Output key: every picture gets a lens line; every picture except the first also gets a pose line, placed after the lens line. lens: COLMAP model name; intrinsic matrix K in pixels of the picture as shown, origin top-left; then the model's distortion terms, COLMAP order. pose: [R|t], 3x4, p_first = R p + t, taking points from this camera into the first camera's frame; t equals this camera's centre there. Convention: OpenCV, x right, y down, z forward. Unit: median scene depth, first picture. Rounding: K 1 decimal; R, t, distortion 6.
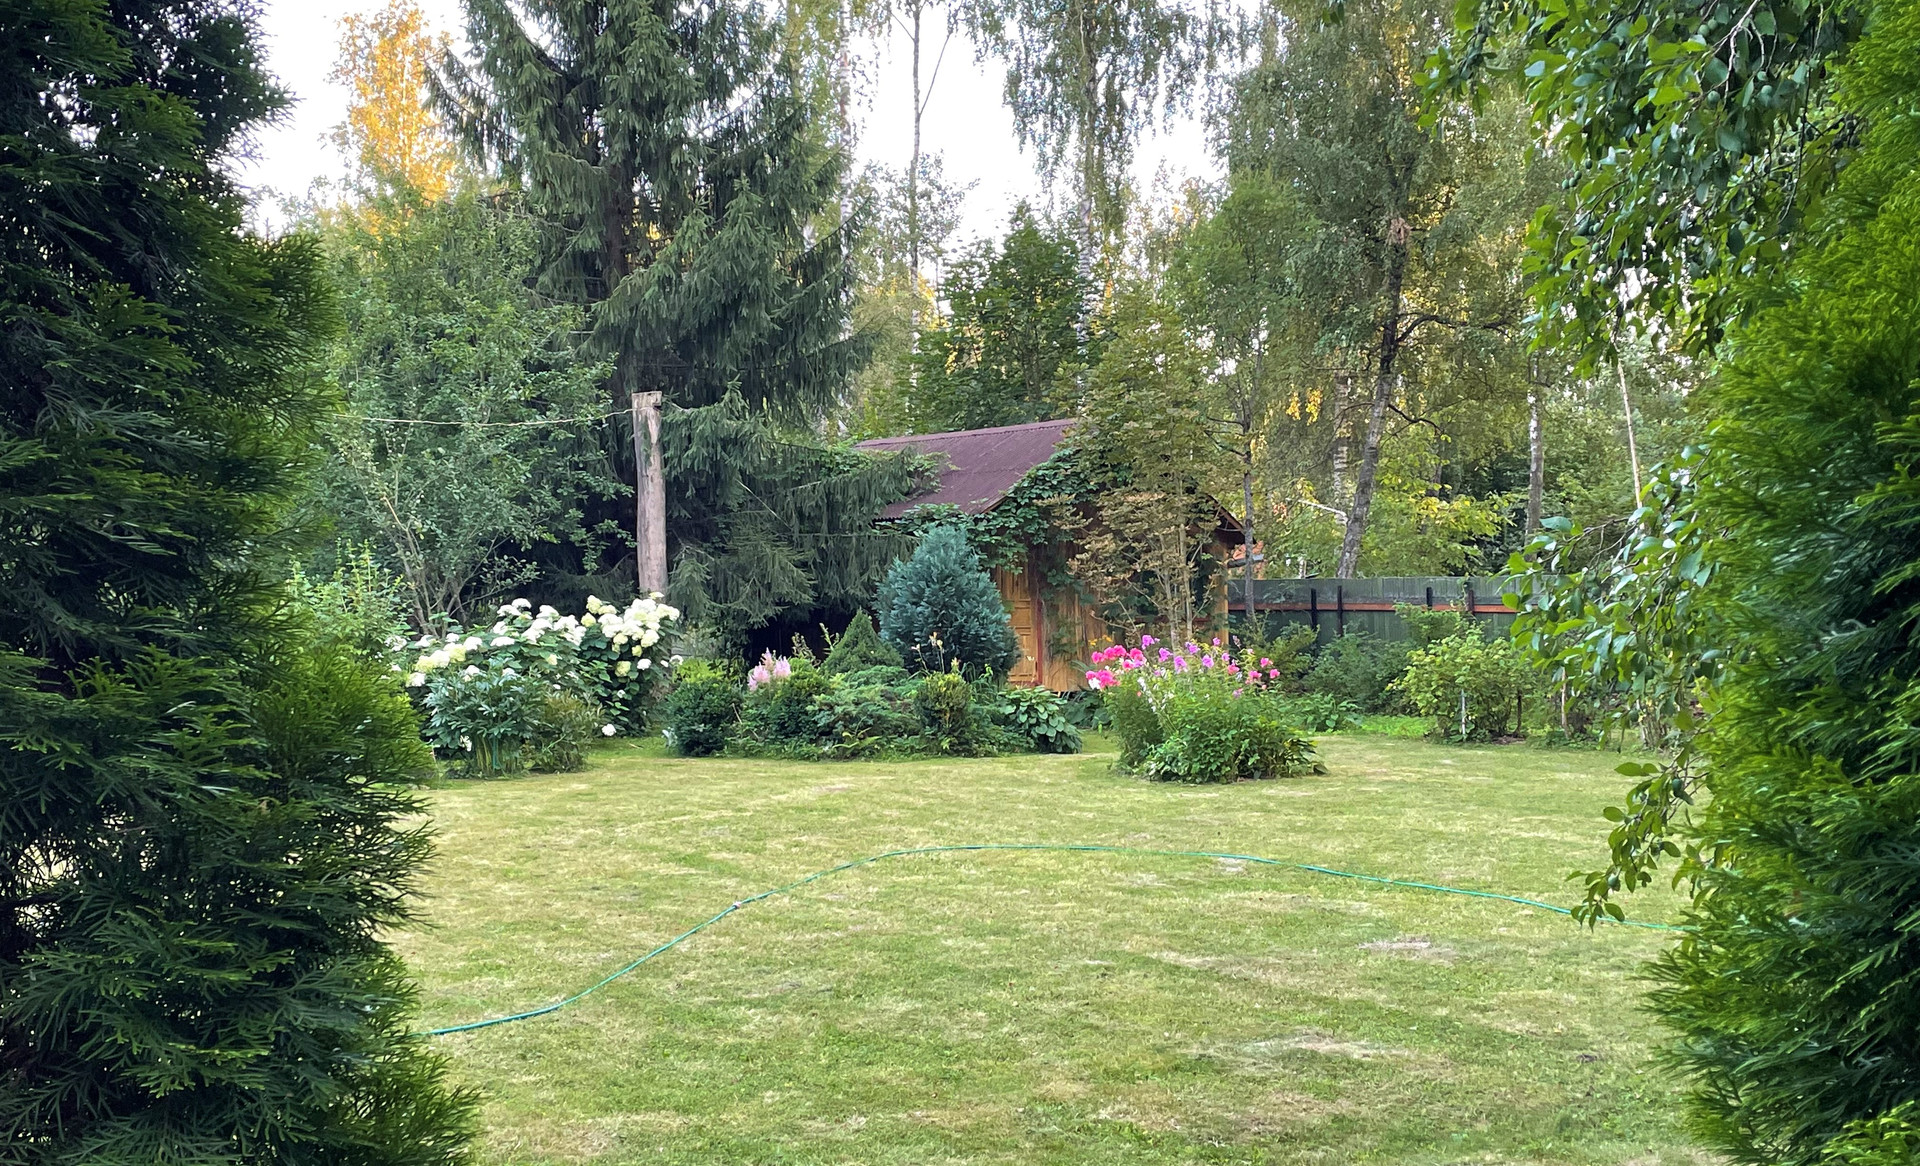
lens RADIAL K [[2086.7, 0, 957.9], [0, 2086.7, 582.8], [0, 0, 1]] dist [0.003481, 0.000000]
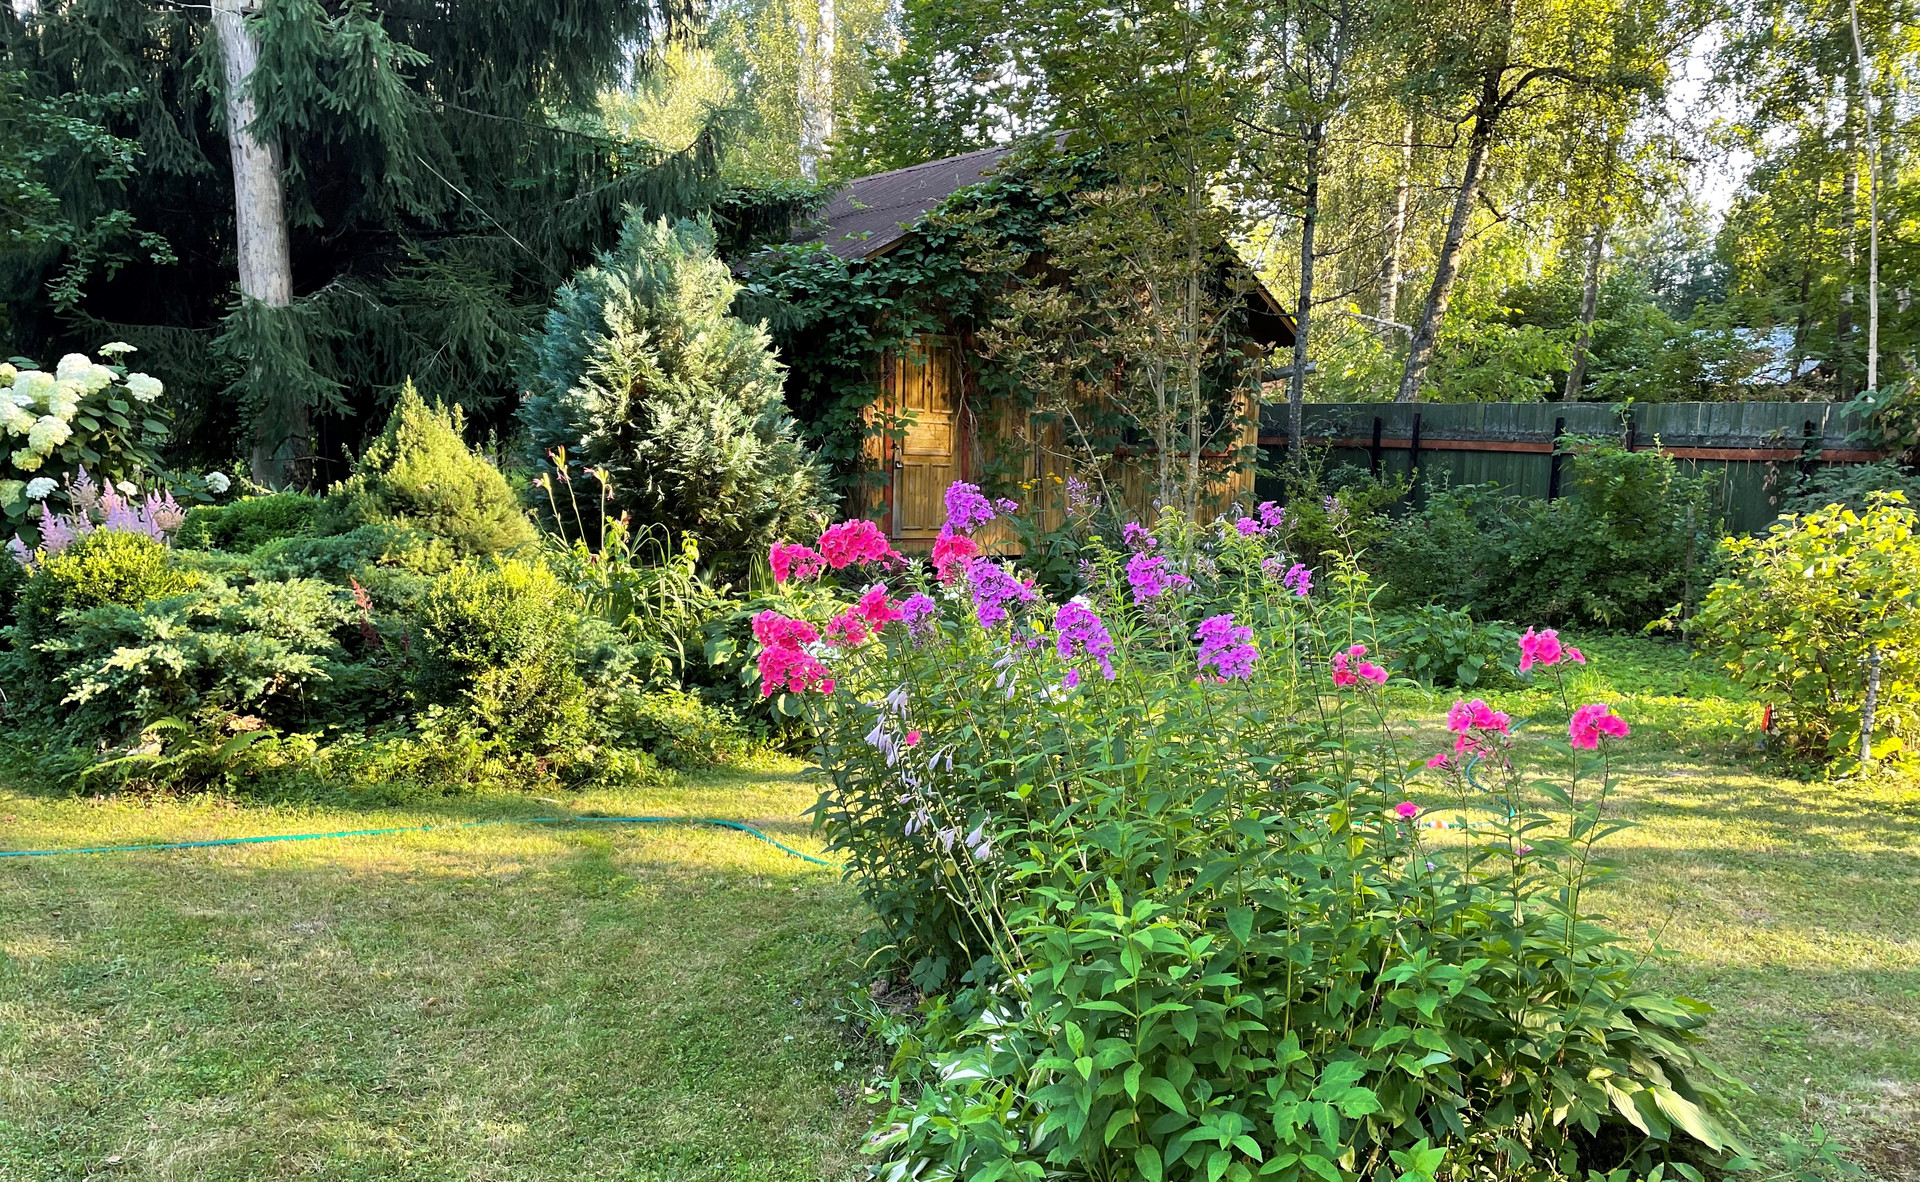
lens RADIAL K [[1432.9, 0, 961.0], [0, 1432.9, 598.0], [0, 0, 1]] dist [0.045154, 0.000779]
pose [[0.997178, 0.052998, -0.053175, 0.066921], [-0.045992, 0.991054, 0.125284, 0.010730], [0.059339, -0.122485, 0.990695, 0.581923]]
